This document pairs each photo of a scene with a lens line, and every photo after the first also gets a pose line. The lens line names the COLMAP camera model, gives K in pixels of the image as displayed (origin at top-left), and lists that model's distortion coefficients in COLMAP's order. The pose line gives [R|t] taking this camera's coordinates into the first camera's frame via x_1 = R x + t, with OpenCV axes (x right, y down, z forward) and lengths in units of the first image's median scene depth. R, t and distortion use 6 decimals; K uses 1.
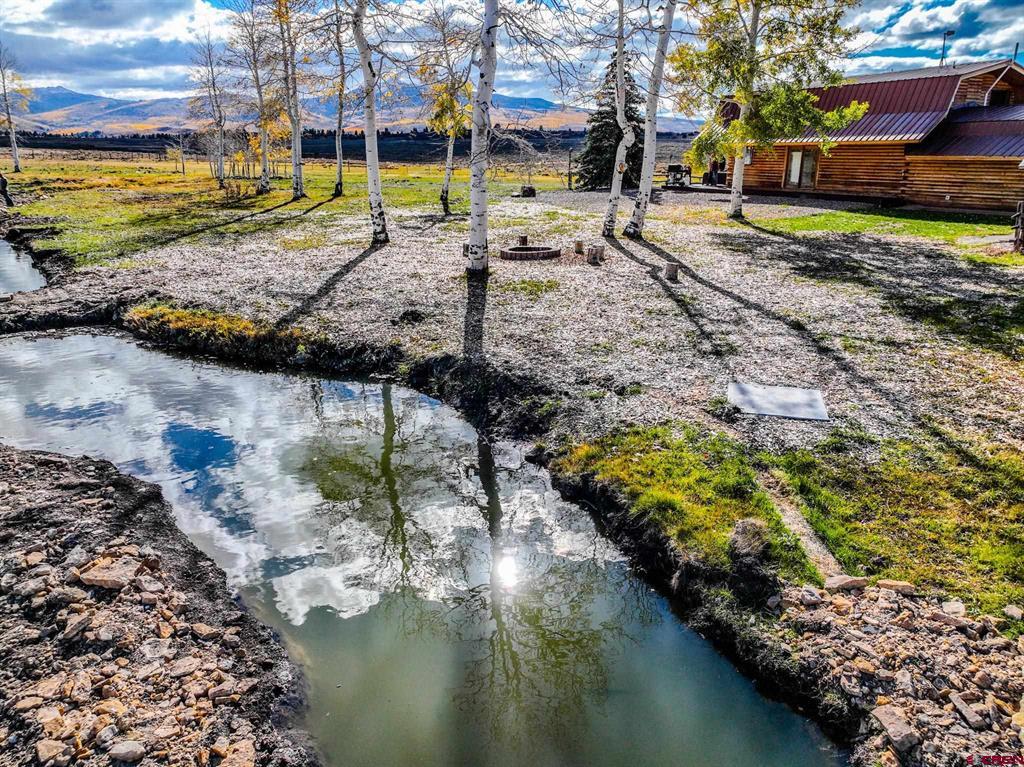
lens RADIAL K [[741.2, 0, 512.0], [0, 741.2, 383.5], [0, 0, 1]] dist [0.001834, 0.012756]
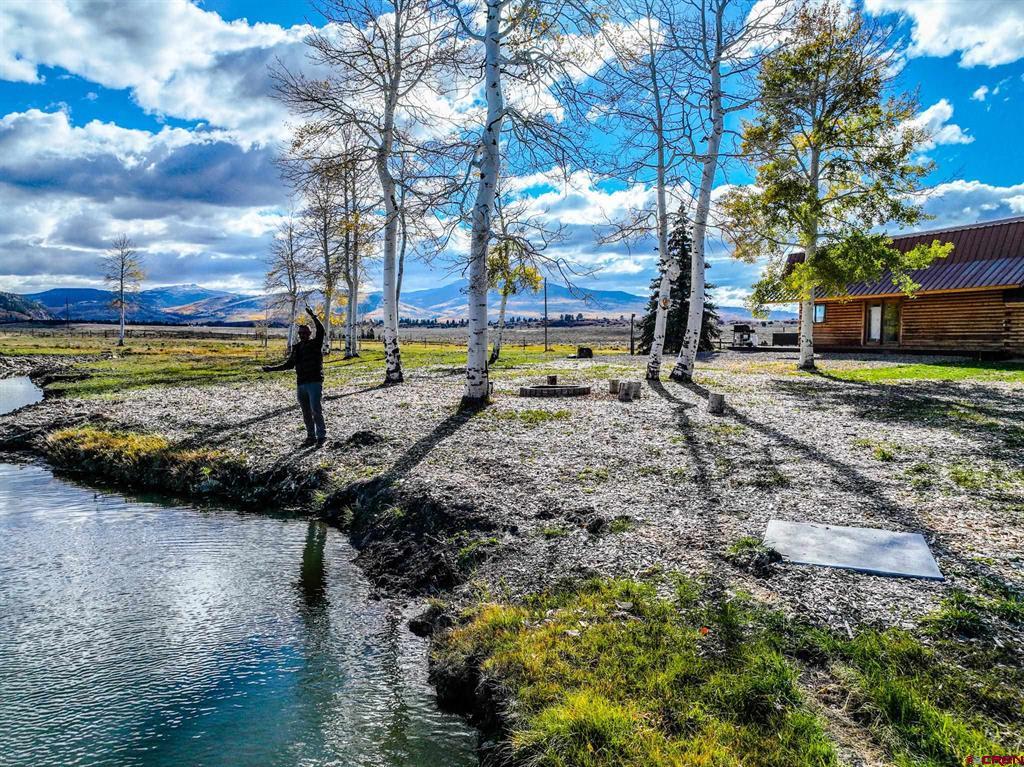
lens RADIAL K [[741.2, 0, 512.0], [0, 741.2, 383.5], [0, 0, 1]] dist [0.001834, 0.012756]
pose [[0.993962, 0.009905, -0.109273, 0.073946], [-0.035892, 0.970476, -0.238511, 0.023377], [0.103684, 0.240993, 0.964973, 0.175873]]
